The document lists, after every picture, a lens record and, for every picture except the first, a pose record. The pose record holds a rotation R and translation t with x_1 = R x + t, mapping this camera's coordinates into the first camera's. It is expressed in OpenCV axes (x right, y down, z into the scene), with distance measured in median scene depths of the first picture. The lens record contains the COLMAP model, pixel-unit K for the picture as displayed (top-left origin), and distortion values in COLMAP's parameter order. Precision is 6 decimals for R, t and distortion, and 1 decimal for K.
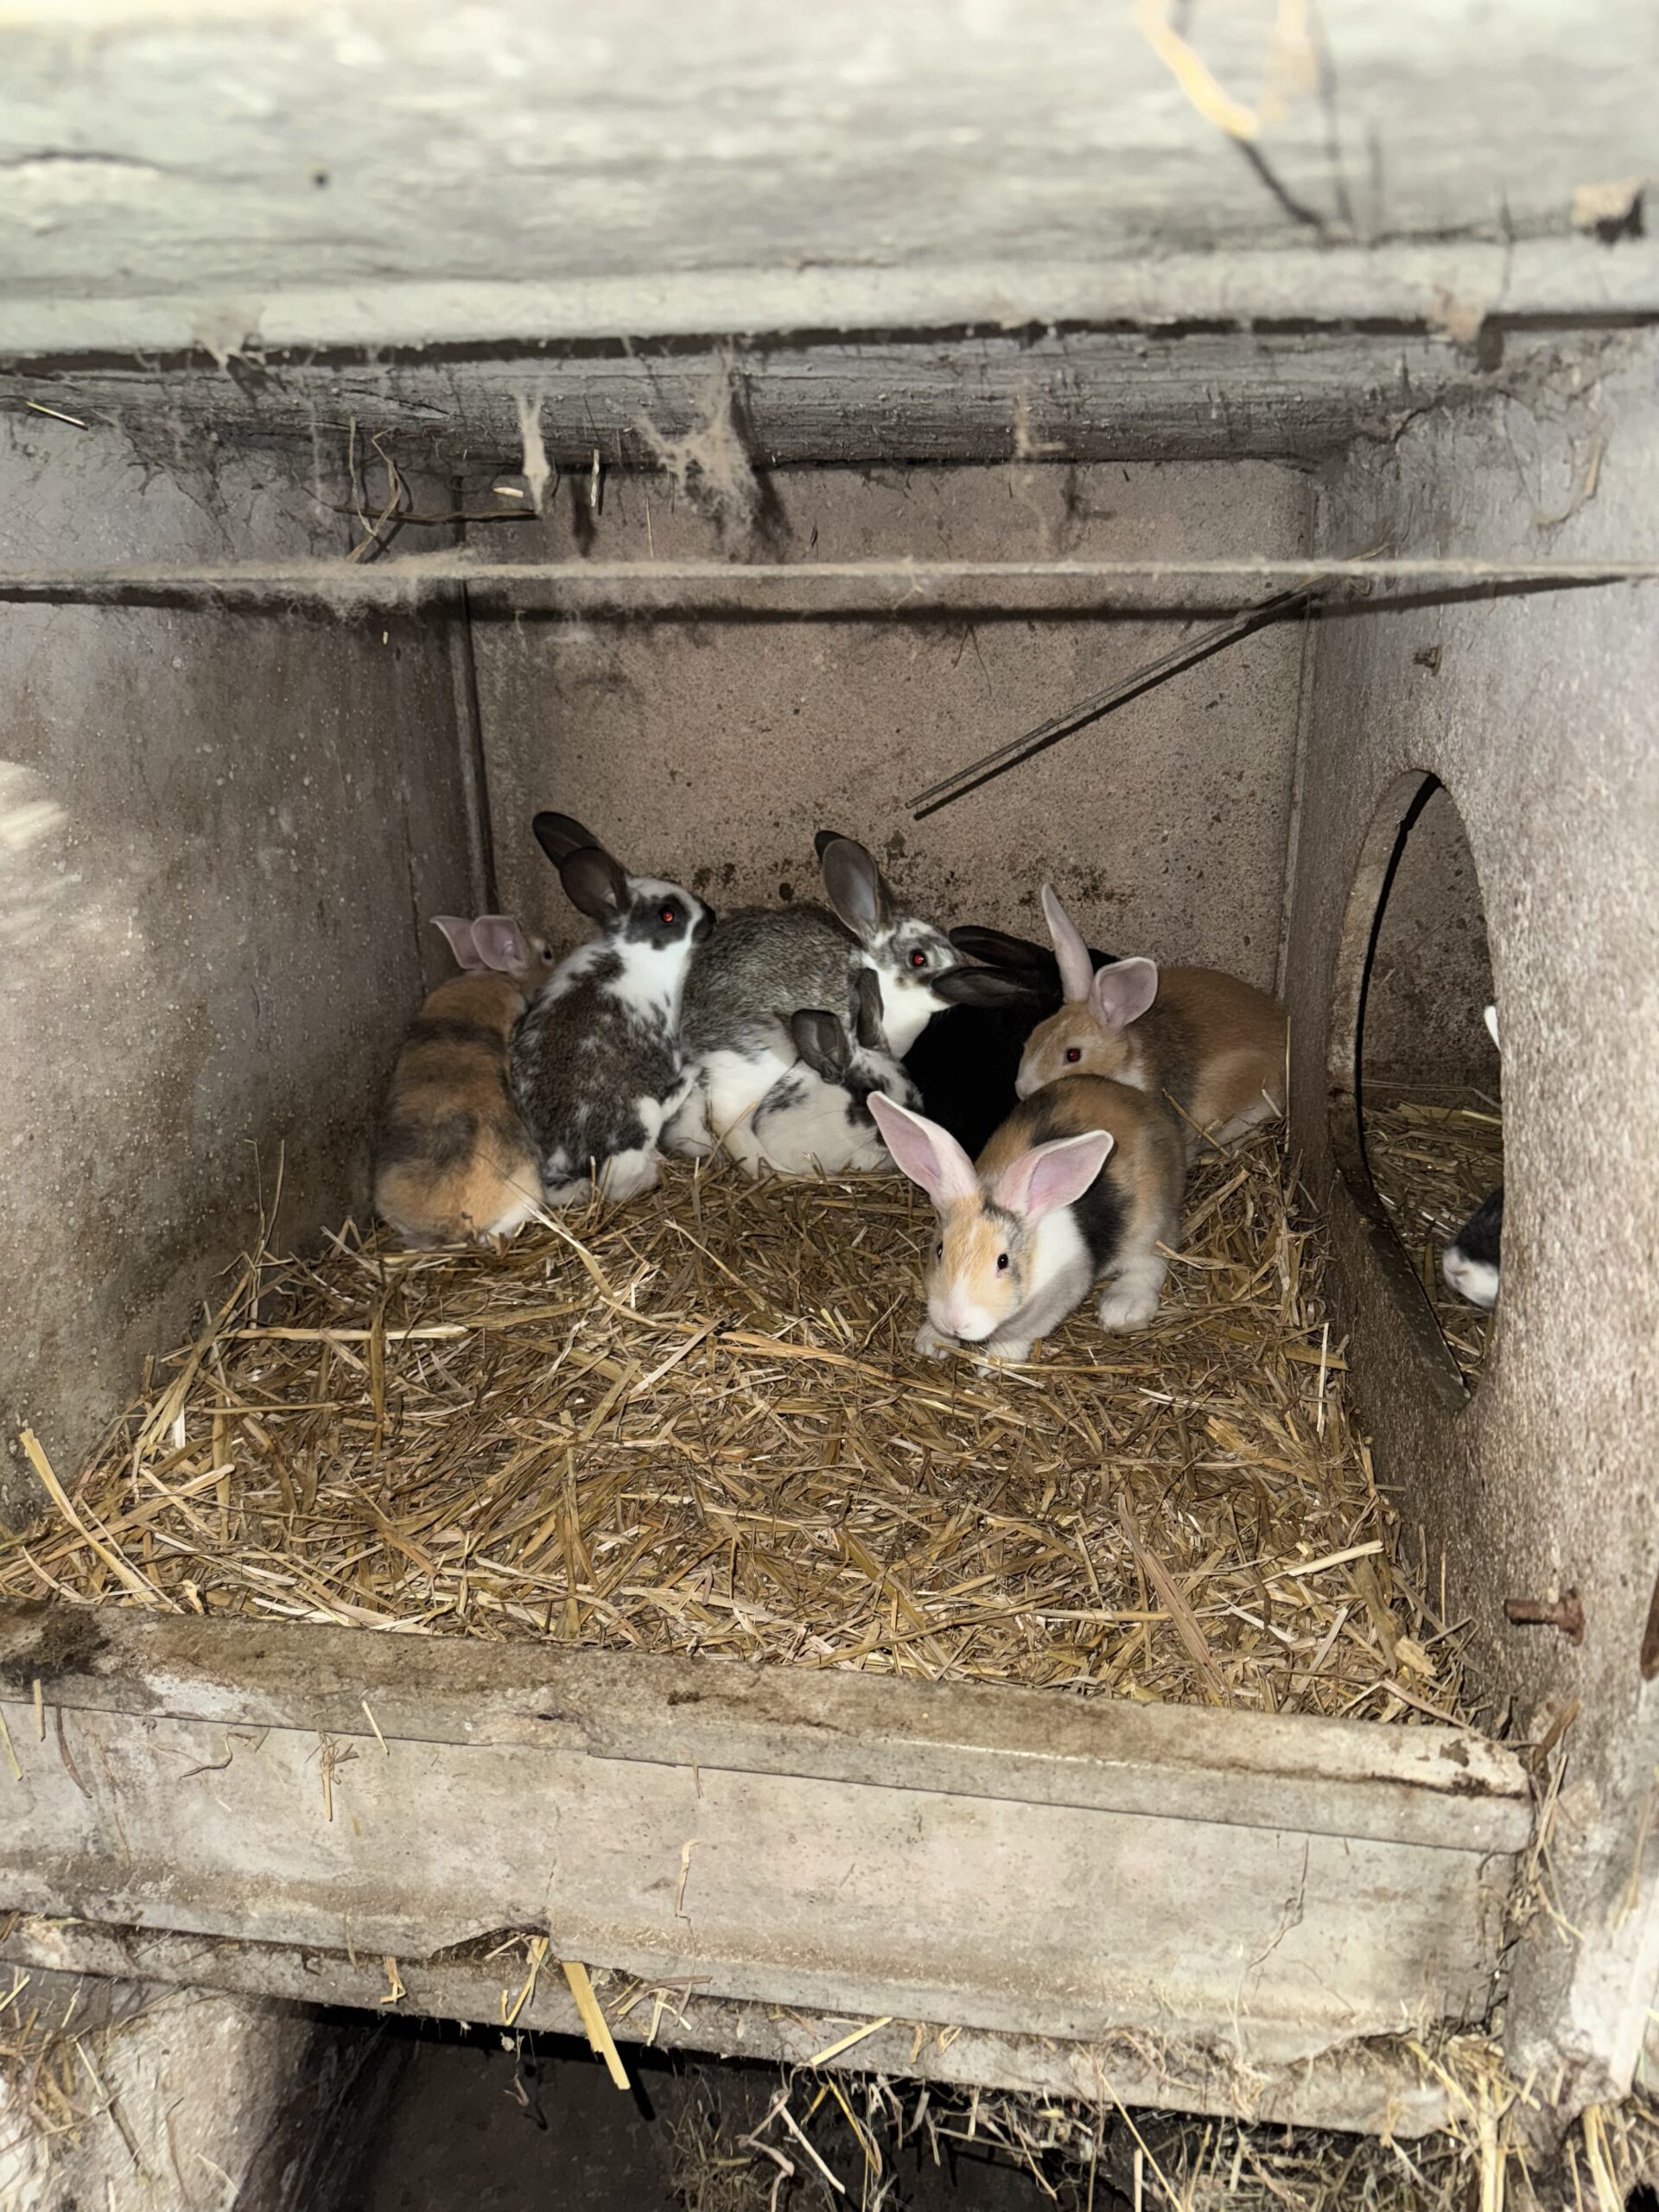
lens RADIAL K [[1499.8, 0, 822.8], [0, 1499.8, 1107.5], [0, 0, 1]] dist [0.050267, -0.073143]
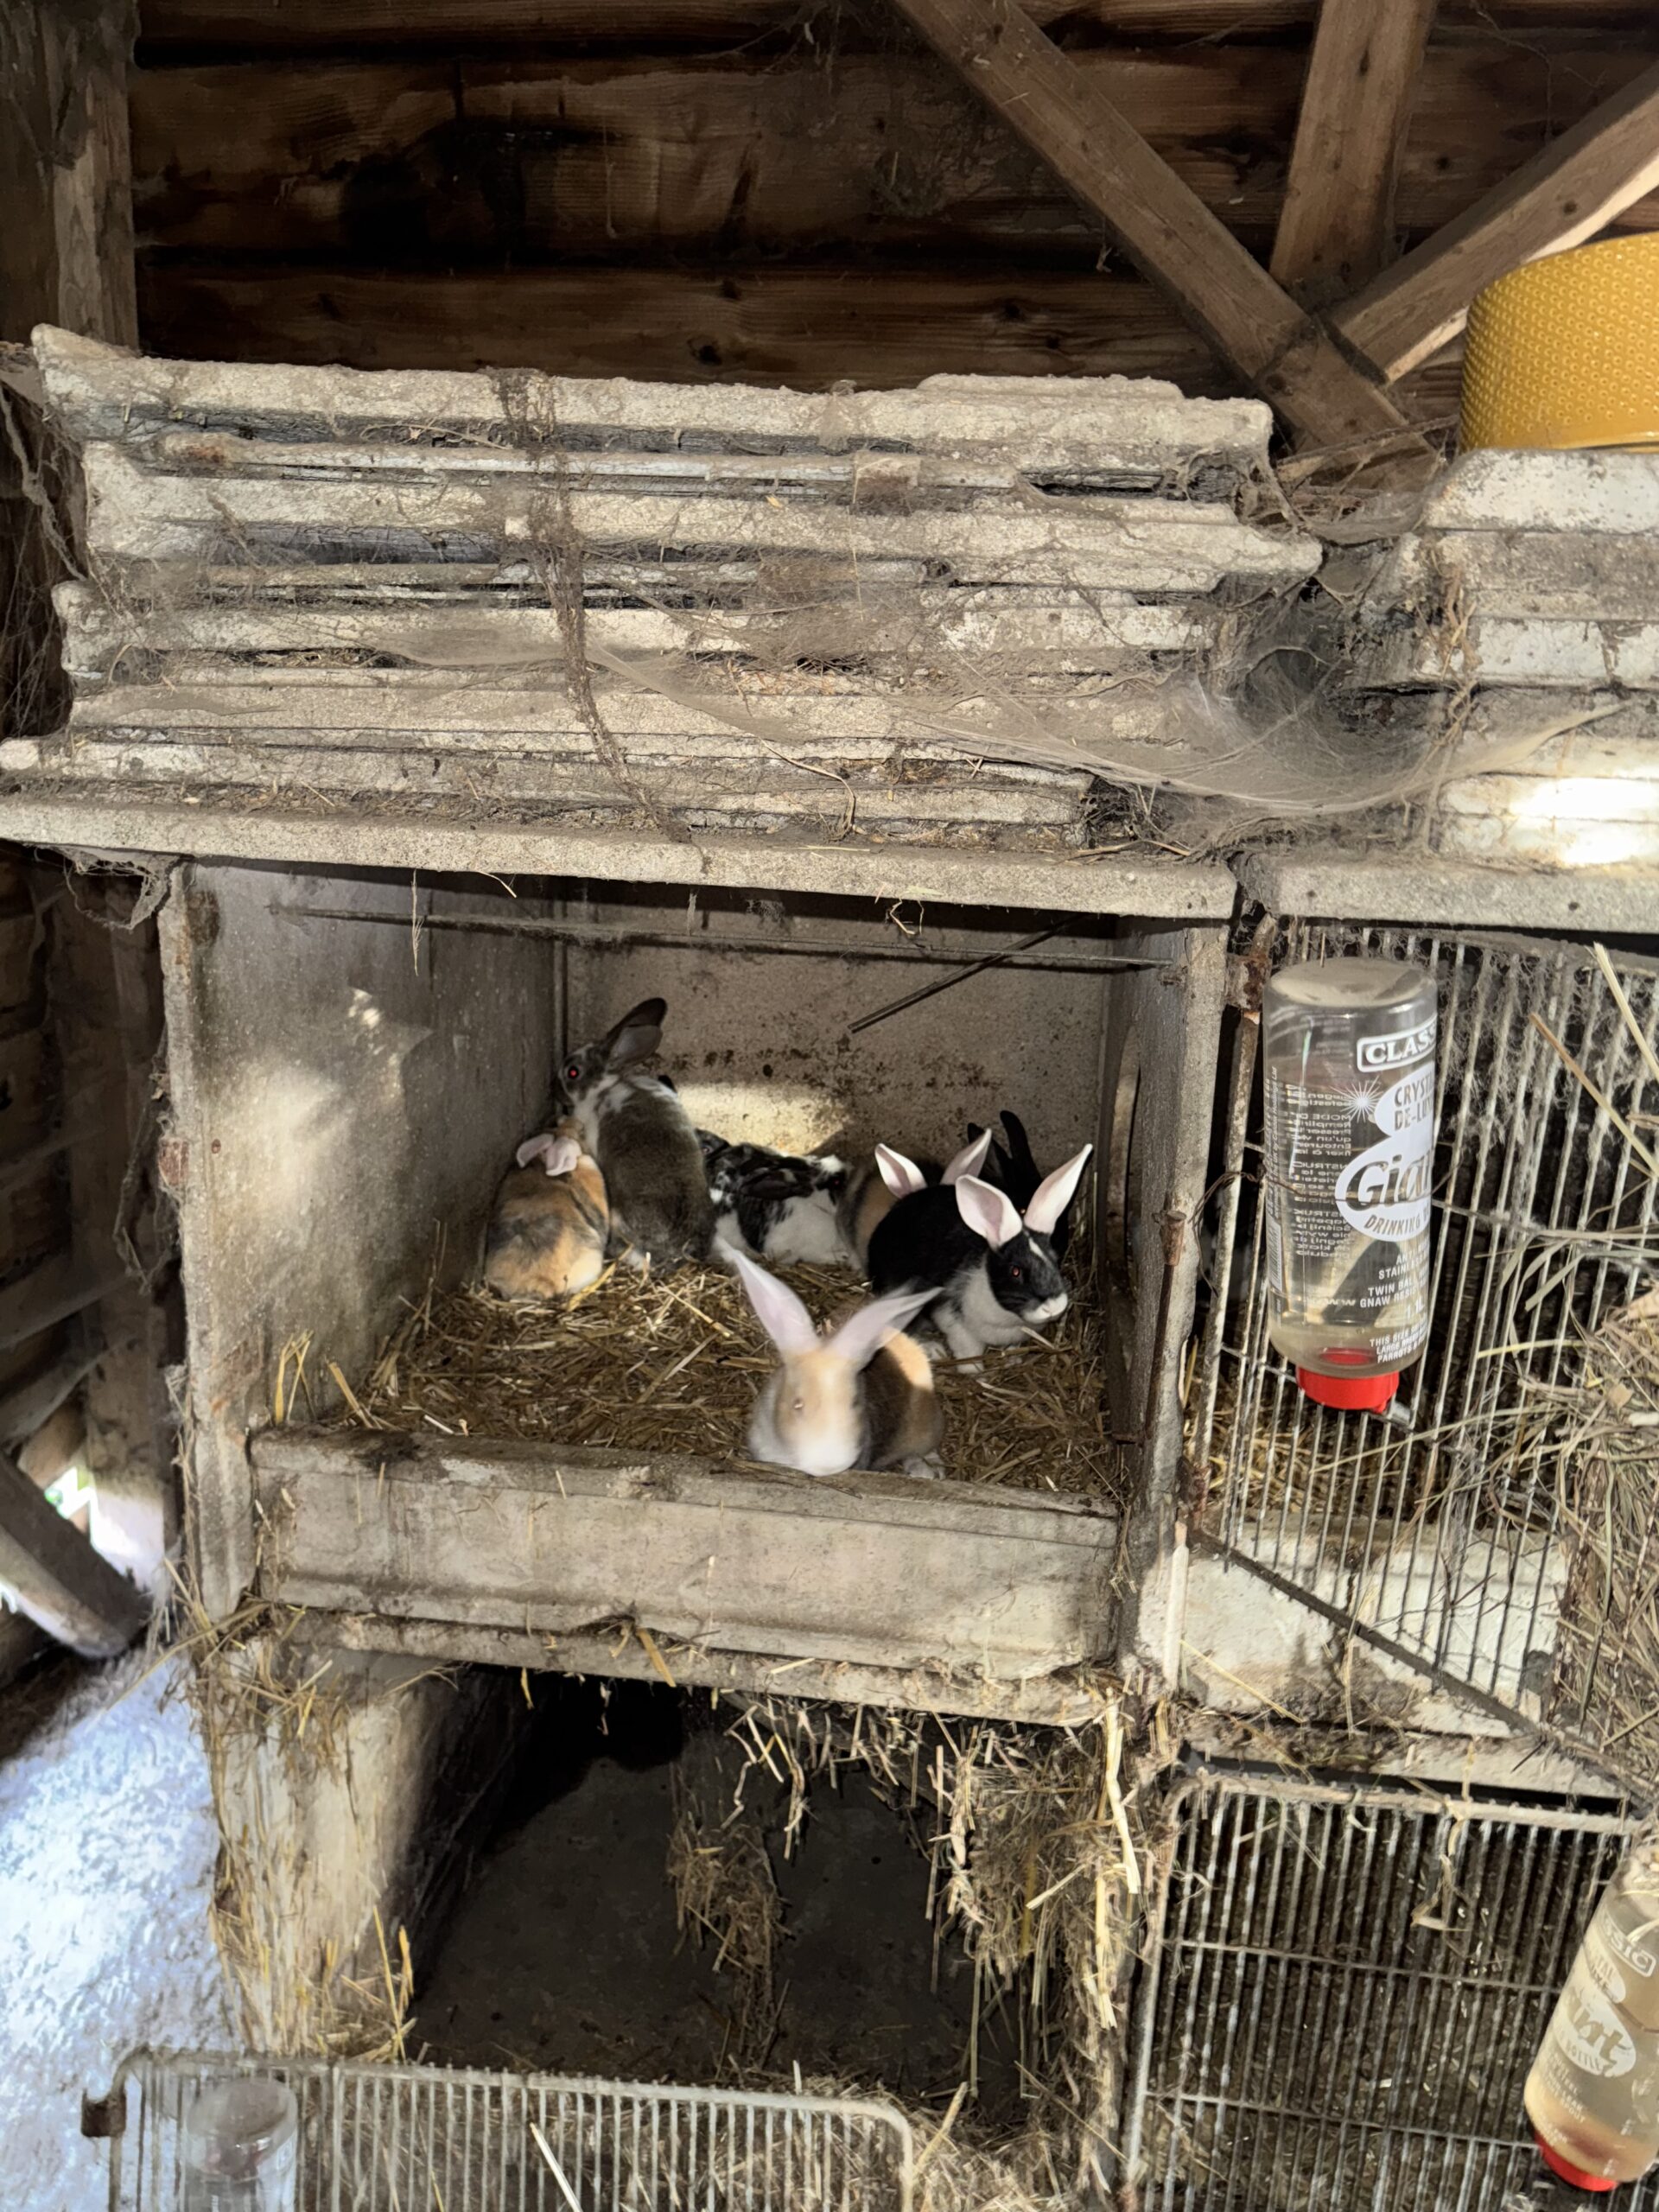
lens RADIAL K [[1577.6, 0, 809.0], [0, 1577.6, 1105.5], [0, 0, 1]] dist [0.036258, -0.077278]
pose [[0.998840, 0.042979, 0.021721, -0.032144], [-0.040295, 0.992920, -0.111745, 0.119980], [-0.026370, 0.110740, 0.993499, -1.054963]]
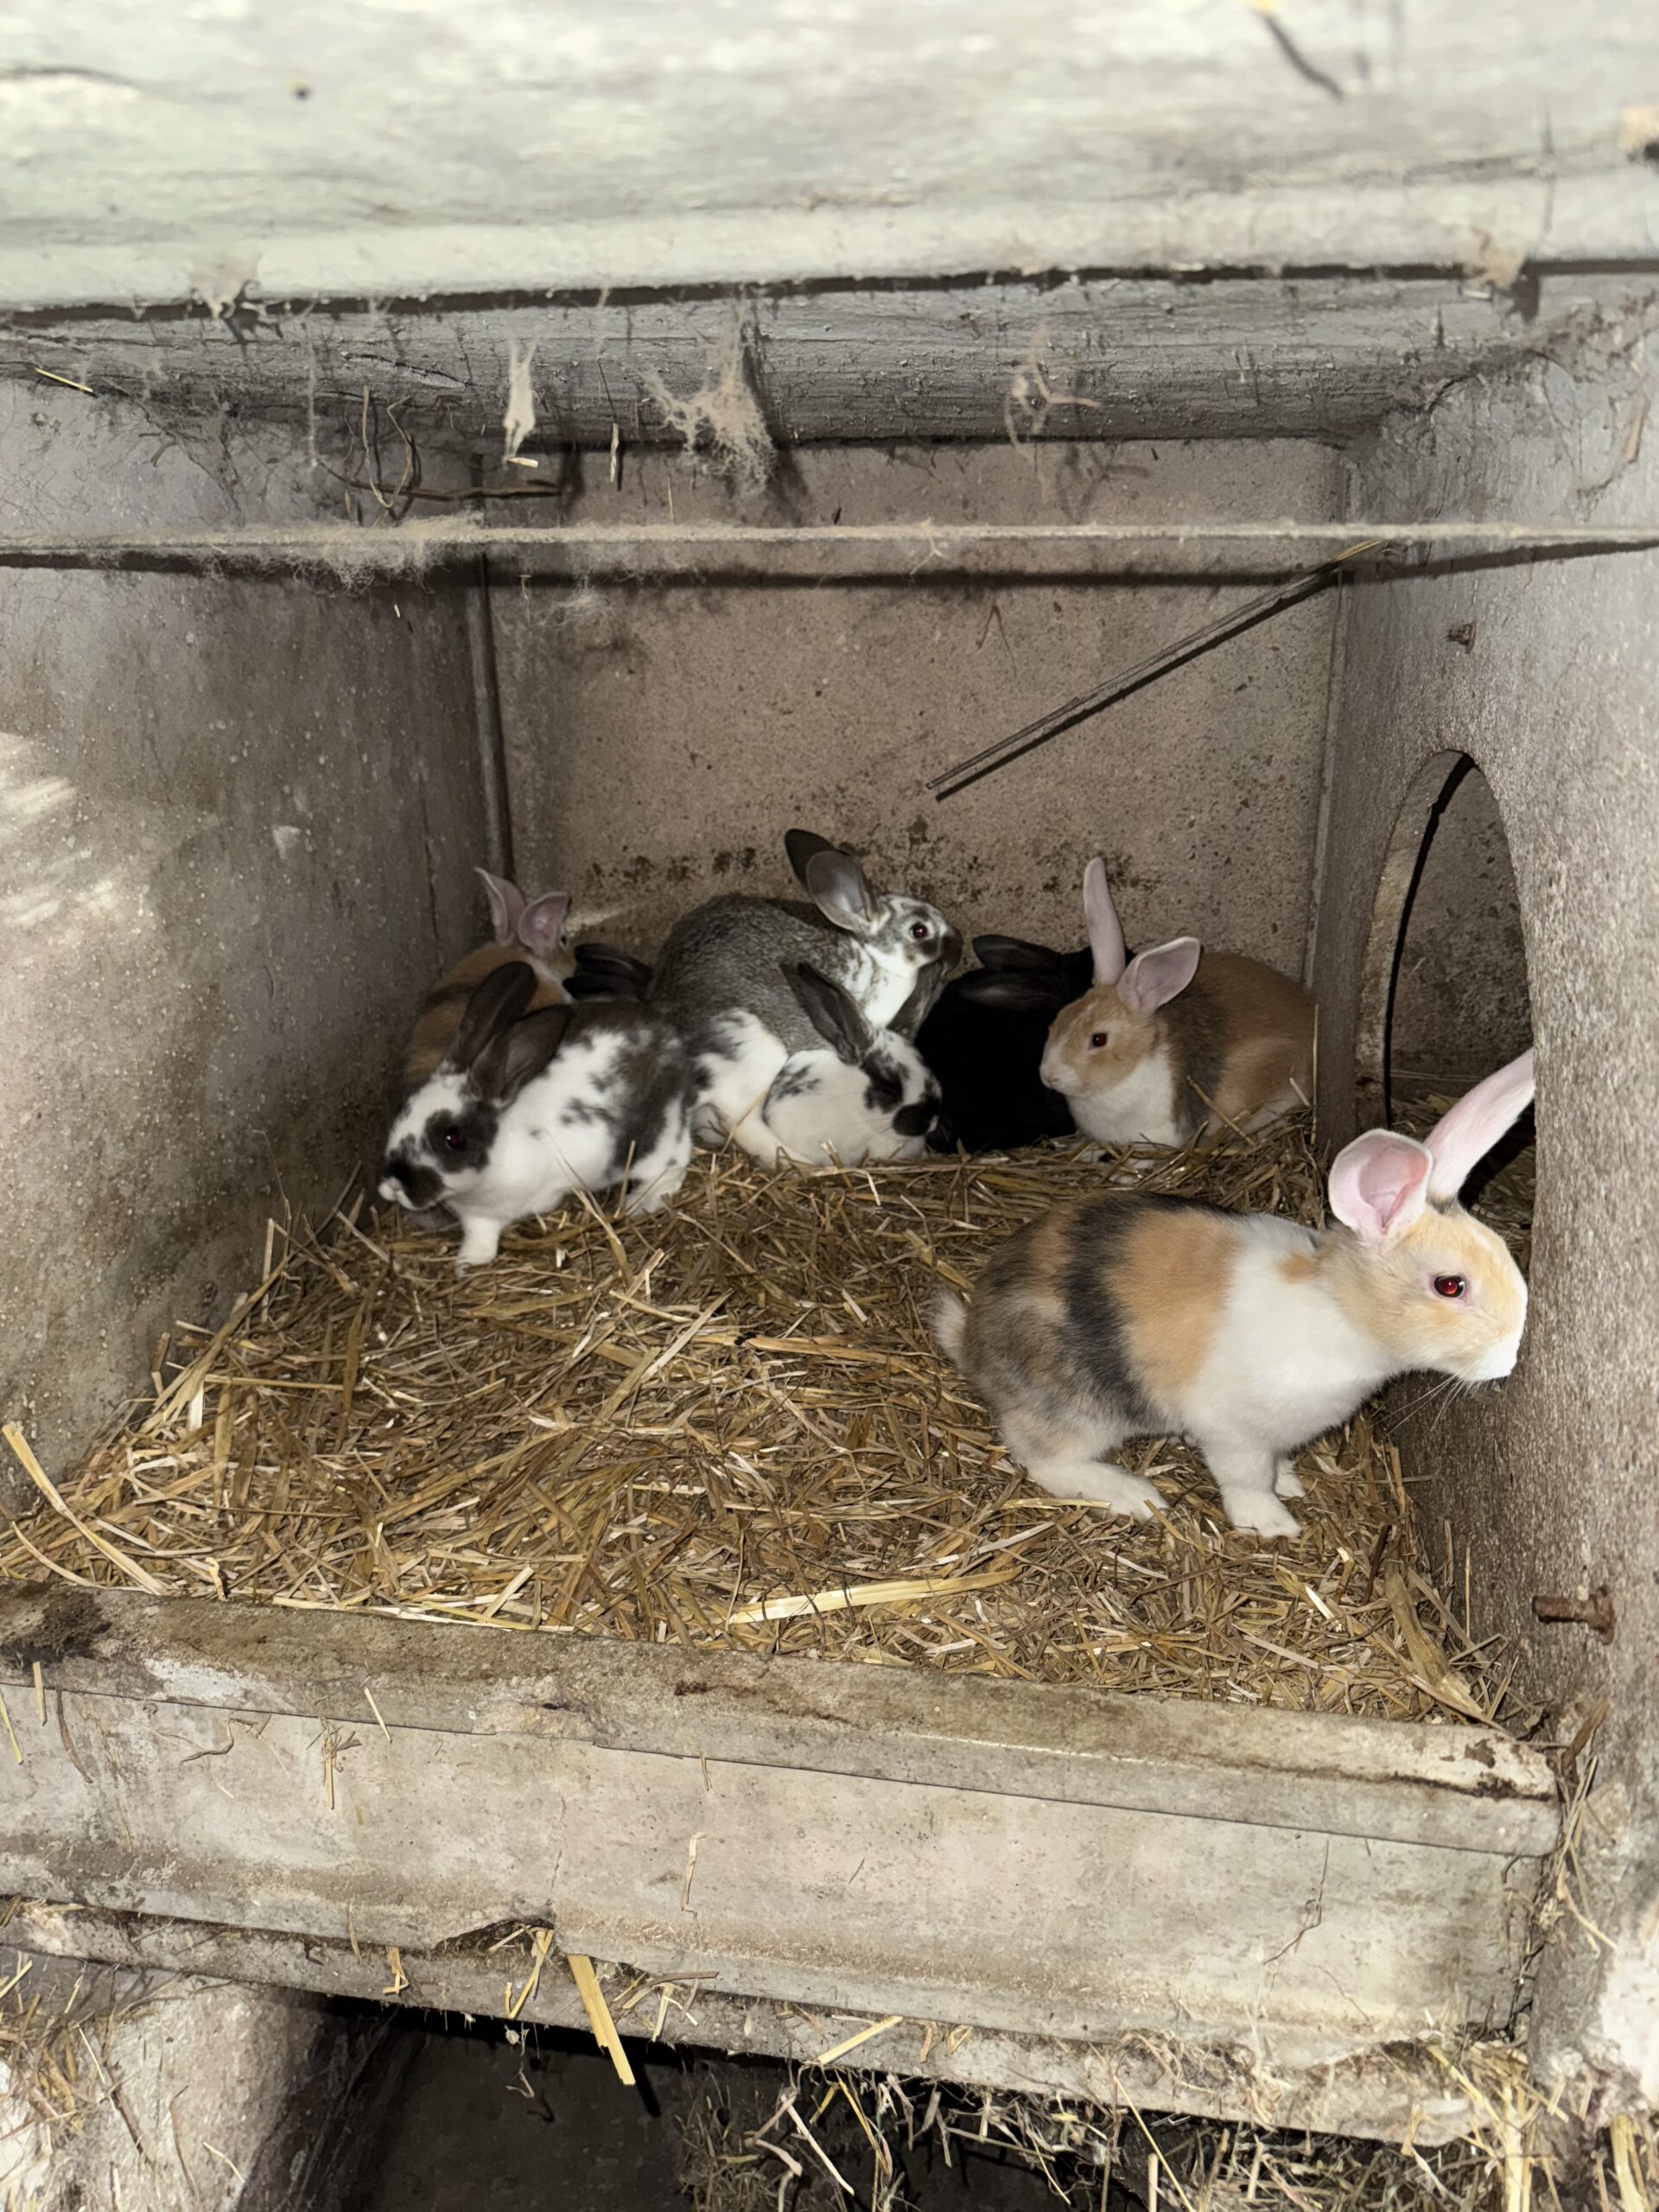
lens RADIAL K [[1502.7, 0, 829.5], [0, 1502.7, 1106.0], [0, 0, 1]] dist [0.044742, -0.067962]
pose [[0.999906, 0.006446, -0.012101, 0.006584], [-0.006408, 0.999974, 0.003194, 0.008367], [0.012121, -0.003116, 0.999922, 0.019186]]
